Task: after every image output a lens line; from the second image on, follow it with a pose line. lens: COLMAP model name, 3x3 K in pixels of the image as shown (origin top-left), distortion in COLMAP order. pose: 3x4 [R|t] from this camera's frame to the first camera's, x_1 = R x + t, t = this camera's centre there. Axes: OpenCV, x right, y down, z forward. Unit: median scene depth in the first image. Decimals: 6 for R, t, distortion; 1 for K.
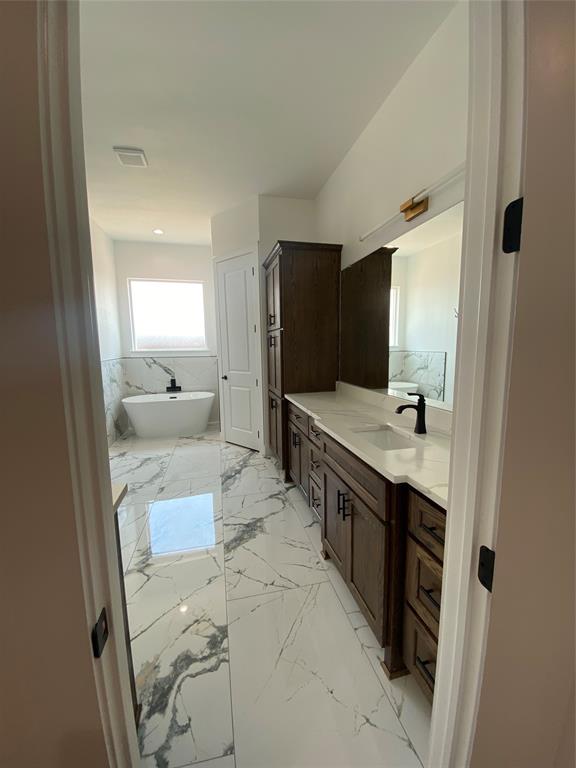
lens RADIAL K [[312.4, 0, 293.6], [0, 312.4, 387.9], [0, 0, 1]] dist [-0.002776, -0.008530]
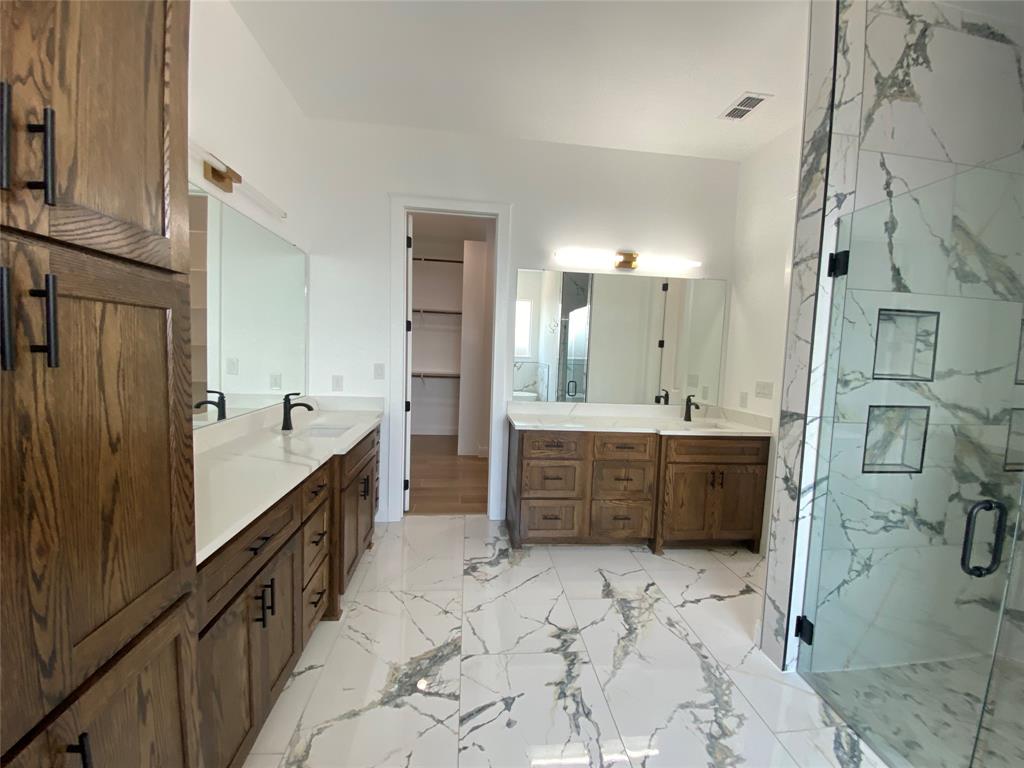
lens RADIAL K [[416.5, 0, 519.1], [0, 416.5, 382.3], [0, 0, 1]] dist [-0.002776, -0.008530]
pose [[-0.992097, -0.035811, 0.120253, -0.256347], [-0.009839, 0.977659, 0.209966, -0.144764], [-0.125085, 0.207124, -0.970285, 1.024166]]
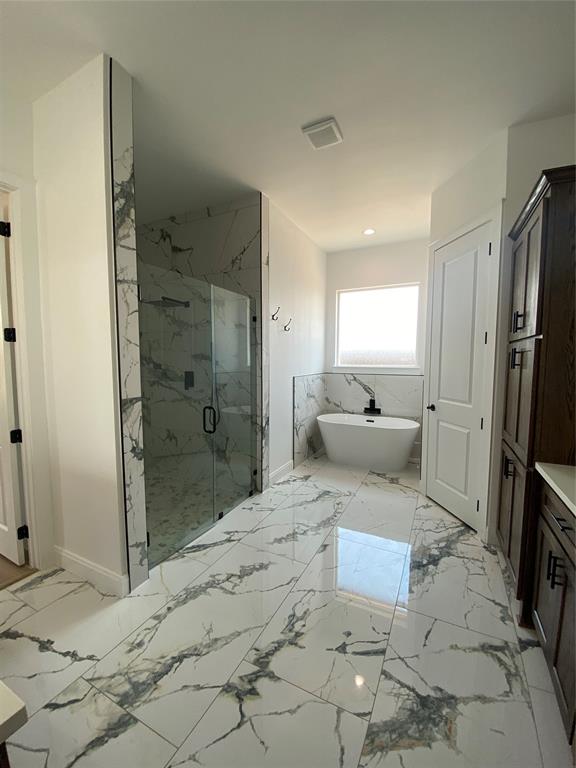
lens RADIAL K [[312.4, 0, 287.2], [0, 312.4, 382.8], [0, 0, 1]] dist [-0.002776, -0.008530]
pose [[0.755864, 0.065044, -0.651490, -0.010893], [-0.103592, 0.994400, -0.020909, -0.044458], [0.646481, 0.083294, 0.758369, 0.265730]]
